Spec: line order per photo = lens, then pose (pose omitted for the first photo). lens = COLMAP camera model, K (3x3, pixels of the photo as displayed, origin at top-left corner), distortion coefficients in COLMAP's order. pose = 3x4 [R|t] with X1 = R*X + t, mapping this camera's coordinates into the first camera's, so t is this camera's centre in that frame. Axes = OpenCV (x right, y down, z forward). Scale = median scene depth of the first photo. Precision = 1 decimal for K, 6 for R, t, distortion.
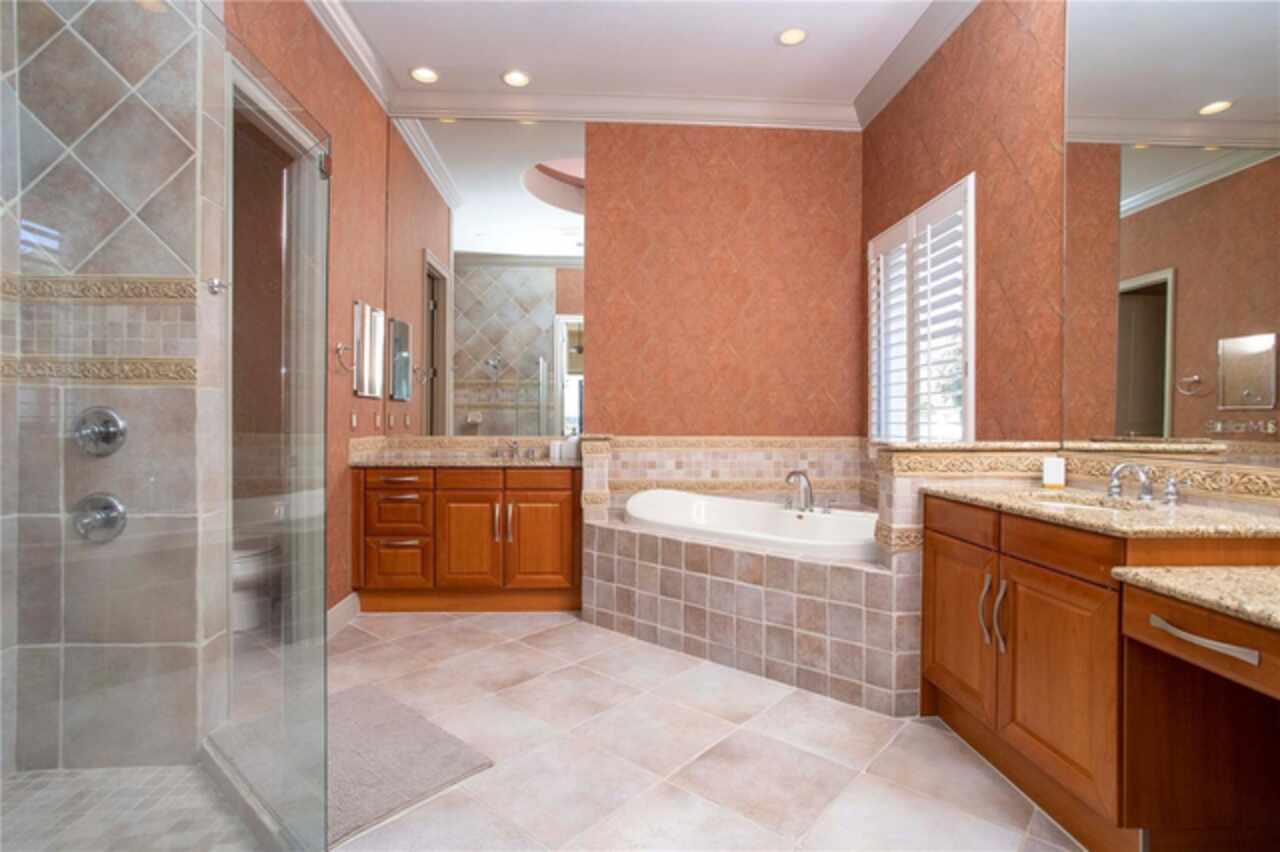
lens RADIAL K [[617.9, 0, 633.6], [0, 617.9, 420.4], [0, 0, 1]] dist [-0.054675, 0.037054]
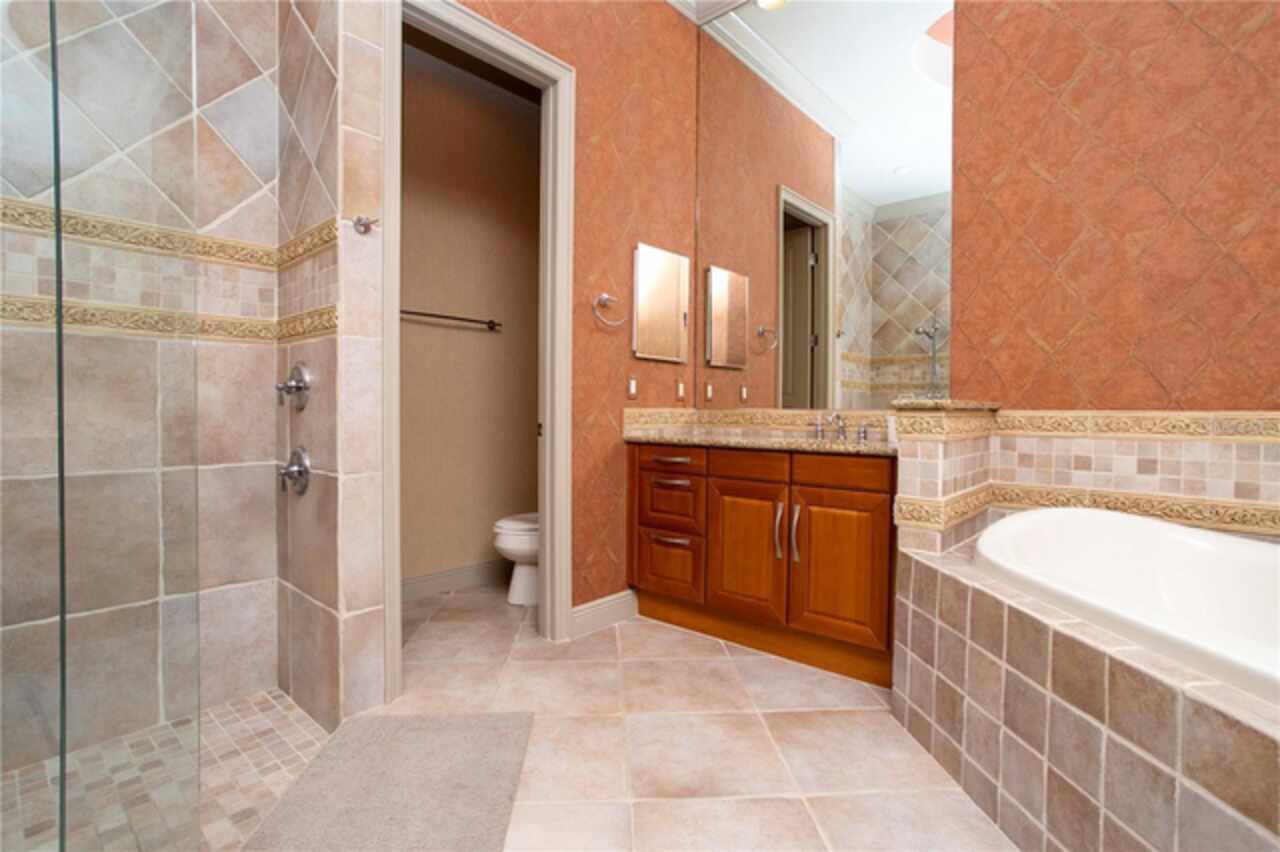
lens RADIAL K [[617.9, 0, 633.6], [0, 617.9, 420.4], [0, 0, 1]] dist [-0.054675, 0.037054]
pose [[0.710698, 0.013904, -0.703360, 0.145803], [-0.006923, 0.999894, 0.012771, 0.035305], [0.703464, -0.004207, 0.710719, 0.396498]]
